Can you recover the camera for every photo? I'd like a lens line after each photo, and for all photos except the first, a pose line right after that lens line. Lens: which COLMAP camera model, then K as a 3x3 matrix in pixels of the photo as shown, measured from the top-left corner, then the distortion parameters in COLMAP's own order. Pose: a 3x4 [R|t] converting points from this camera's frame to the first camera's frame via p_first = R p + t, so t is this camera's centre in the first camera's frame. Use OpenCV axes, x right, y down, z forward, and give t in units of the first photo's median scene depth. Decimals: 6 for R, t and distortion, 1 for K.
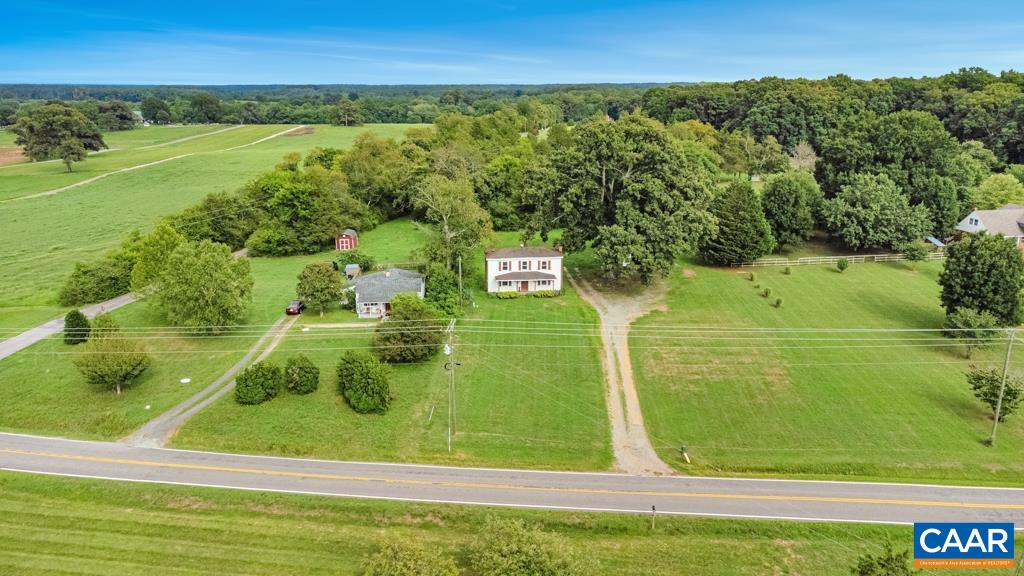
lens RADIAL K [[757.6, 0, 513.2], [0, 757.6, 287.4], [0, 0, 1]] dist [0.033794, 0.019444]
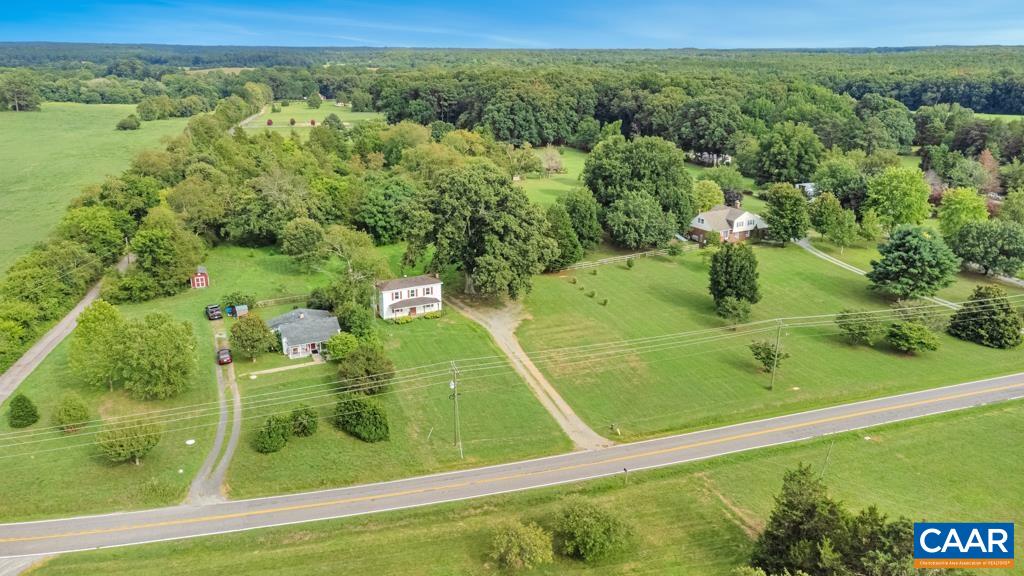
lens RADIAL K [[757.6, 0, 511.2], [0, 757.6, 288.4], [0, 0, 1]] dist [0.033794, 0.019444]
pose [[0.921779, -0.108904, 0.372108, -0.287551], [0.091006, 0.993701, 0.065387, -0.101324], [-0.376885, -0.026408, 0.925884, -0.171035]]
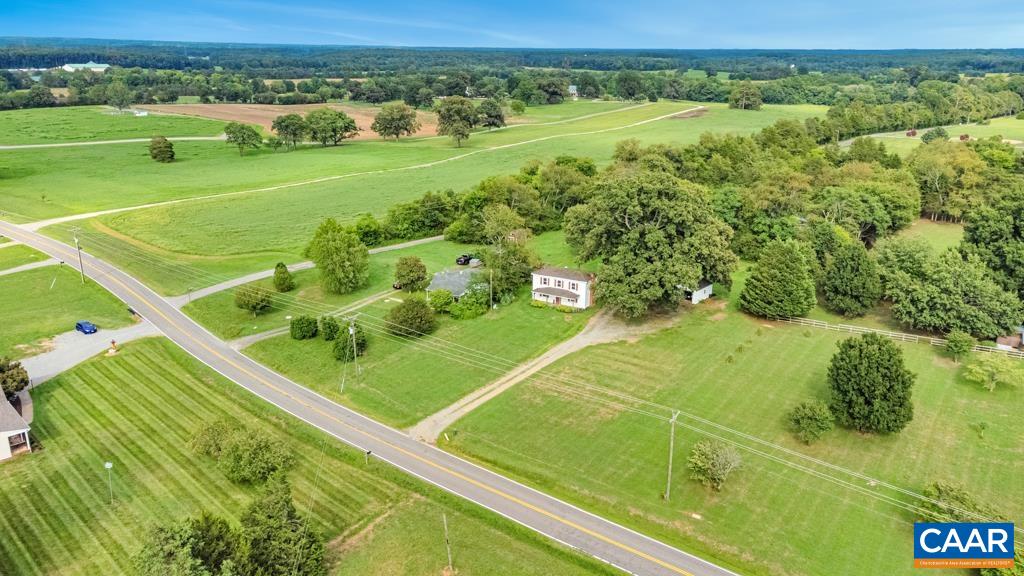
lens RADIAL K [[757.6, 0, 509.5], [0, 757.6, 286.3], [0, 0, 1]] dist [0.033794, 0.019444]
pose [[0.825673, 0.180677, -0.534435, 0.619321], [-0.157604, 0.983484, 0.088997, -0.123766], [0.541688, 0.010747, 0.840511, -0.097346]]
